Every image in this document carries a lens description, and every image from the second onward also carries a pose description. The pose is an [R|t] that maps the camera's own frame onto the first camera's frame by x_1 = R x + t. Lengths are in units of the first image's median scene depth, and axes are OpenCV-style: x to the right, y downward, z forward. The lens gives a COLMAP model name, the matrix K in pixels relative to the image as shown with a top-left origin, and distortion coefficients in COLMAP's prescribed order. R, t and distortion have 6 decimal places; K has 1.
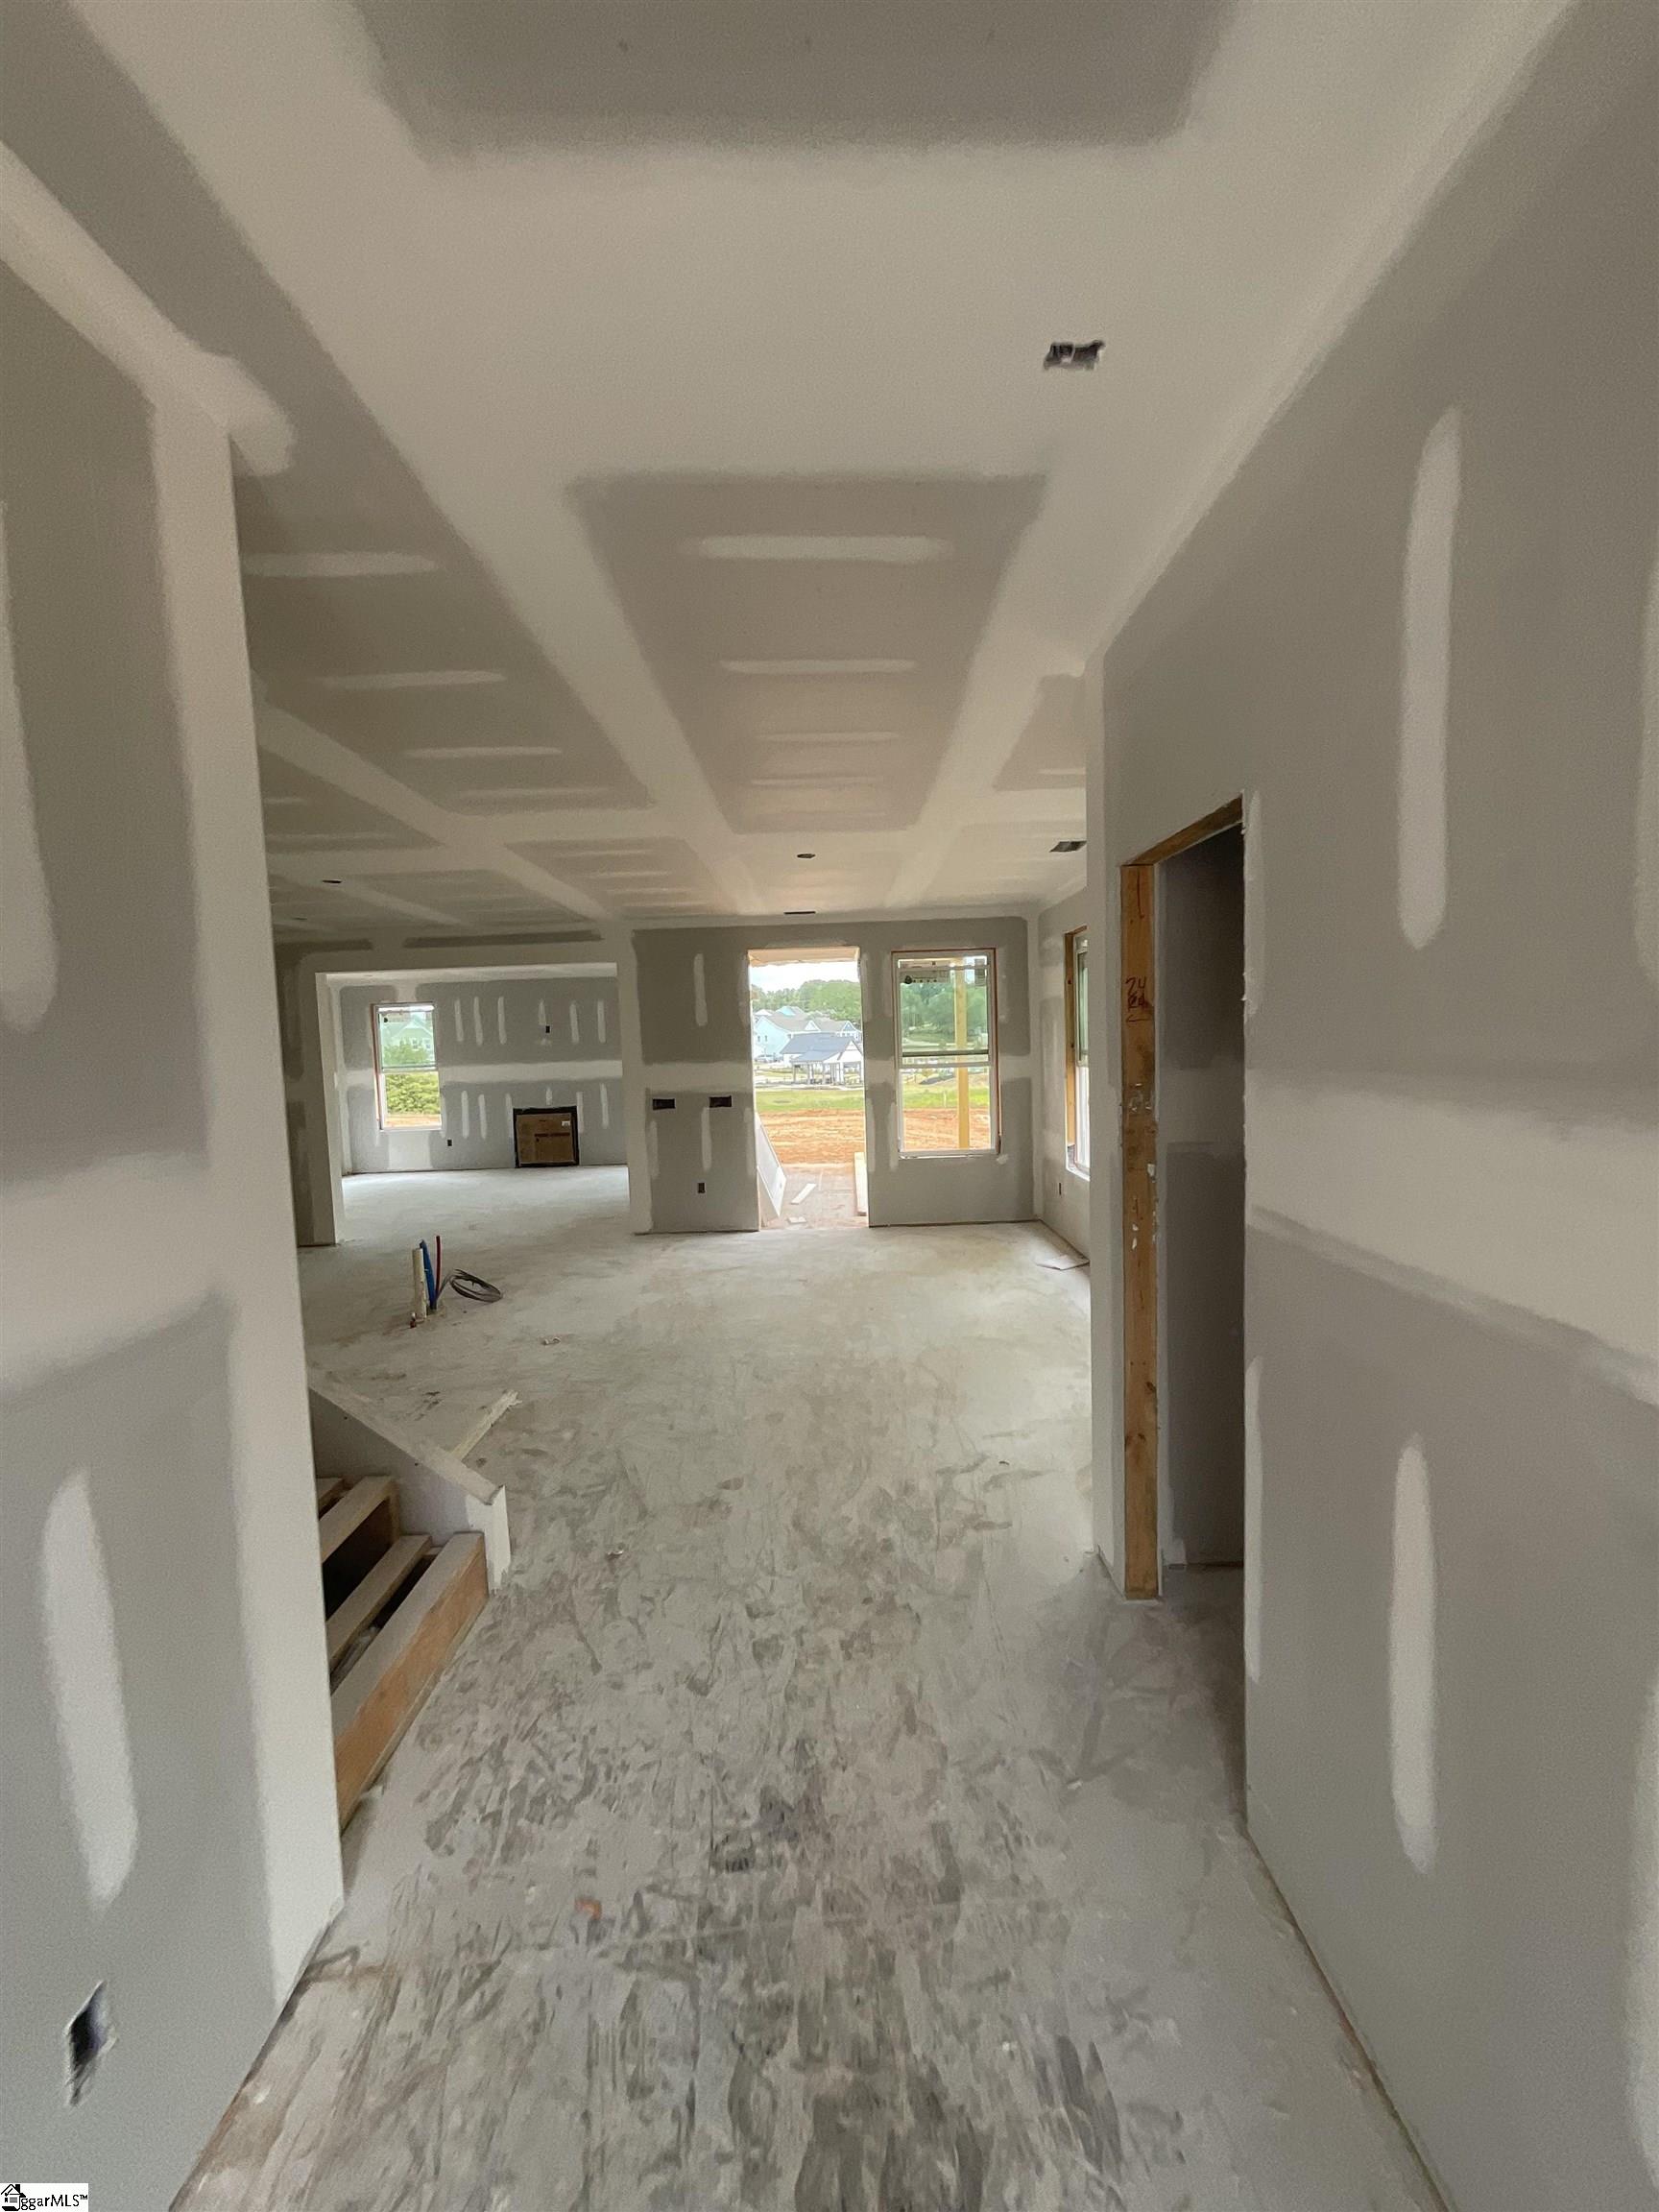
lens RADIAL K [[885.5, 0, 829.8], [0, 885.5, 1111.8], [0, 0, 1]] dist [-0.005899, 0.001331]
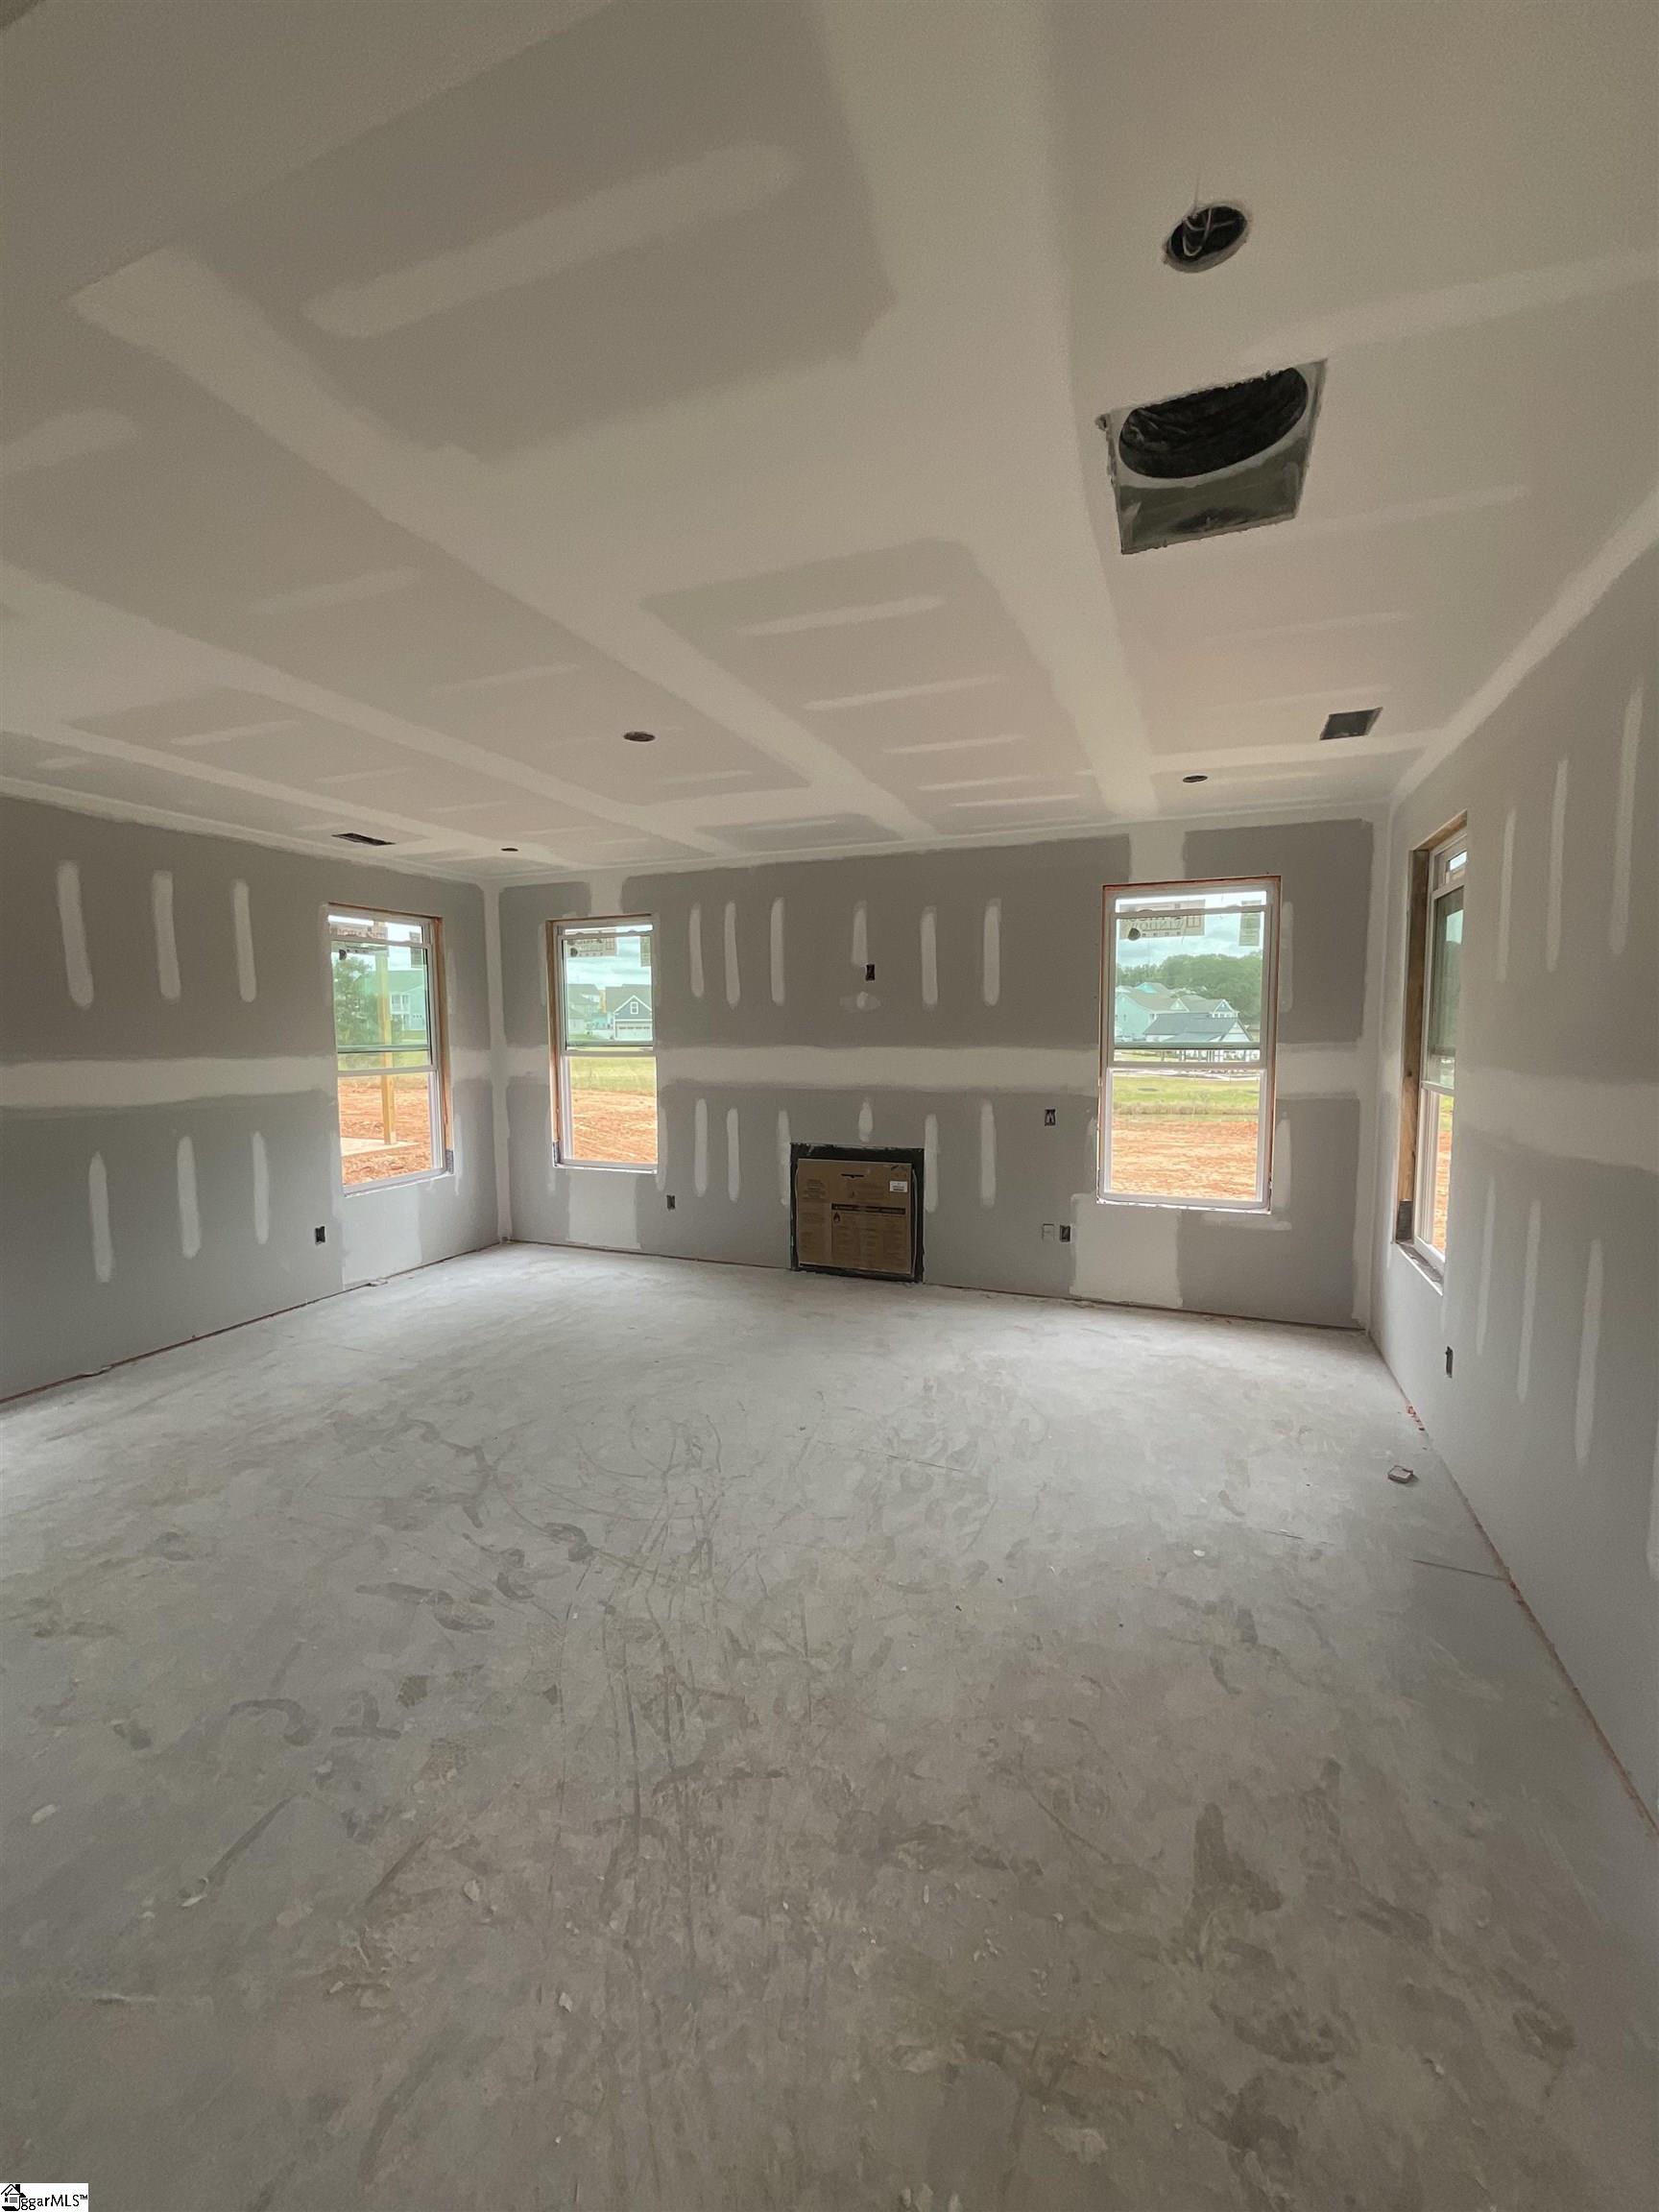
lens RADIAL K [[885.5, 0, 830.7], [0, 885.5, 1095.2], [0, 0, 1]] dist [-0.005899, 0.001331]
pose [[0.926737, 0.058978, -0.371052, -0.270519], [-0.055944, 0.998254, 0.018946, -0.062550], [0.371522, 0.003200, 0.928419, 0.927019]]
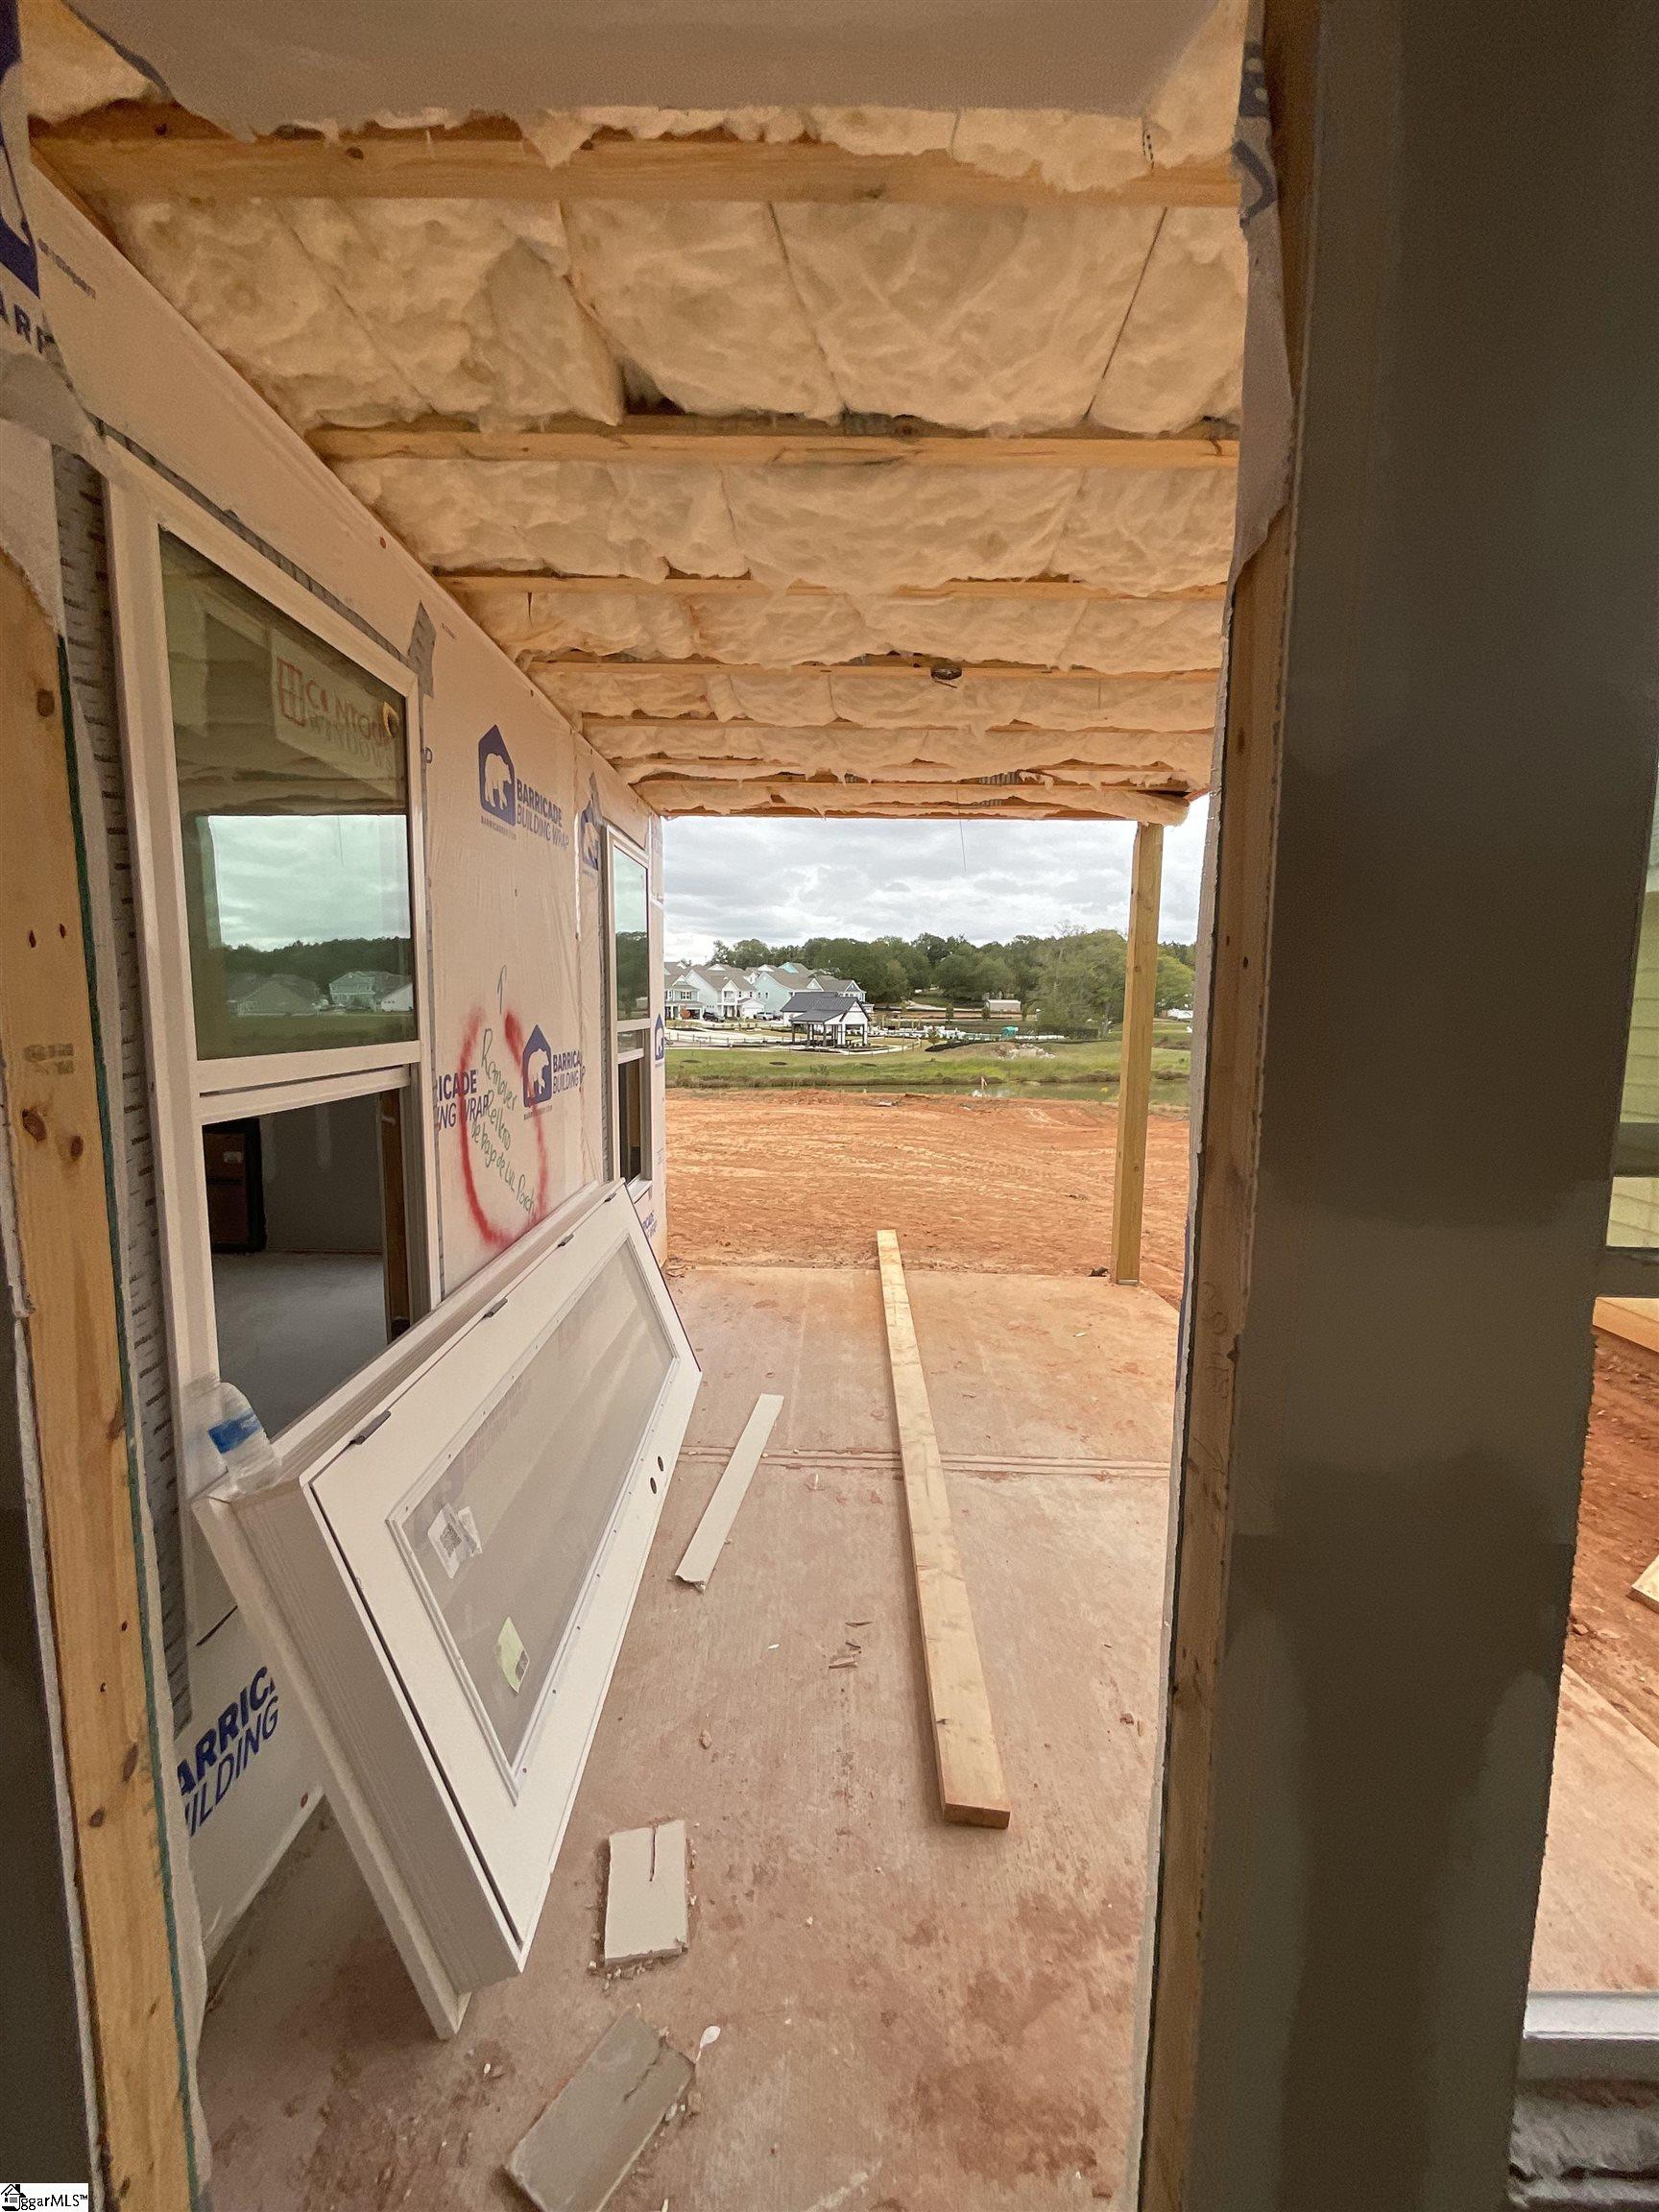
lens RADIAL K [[885.5, 0, 820.4], [0, 885.5, 1098.5], [0, 0, 1]] dist [-0.005899, 0.001331]
pose [[0.998864, 0.046915, -0.008326, -0.005212], [-0.046640, 0.998443, 0.030589, -0.069682], [0.009748, -0.030166, 0.999497, 0.904888]]
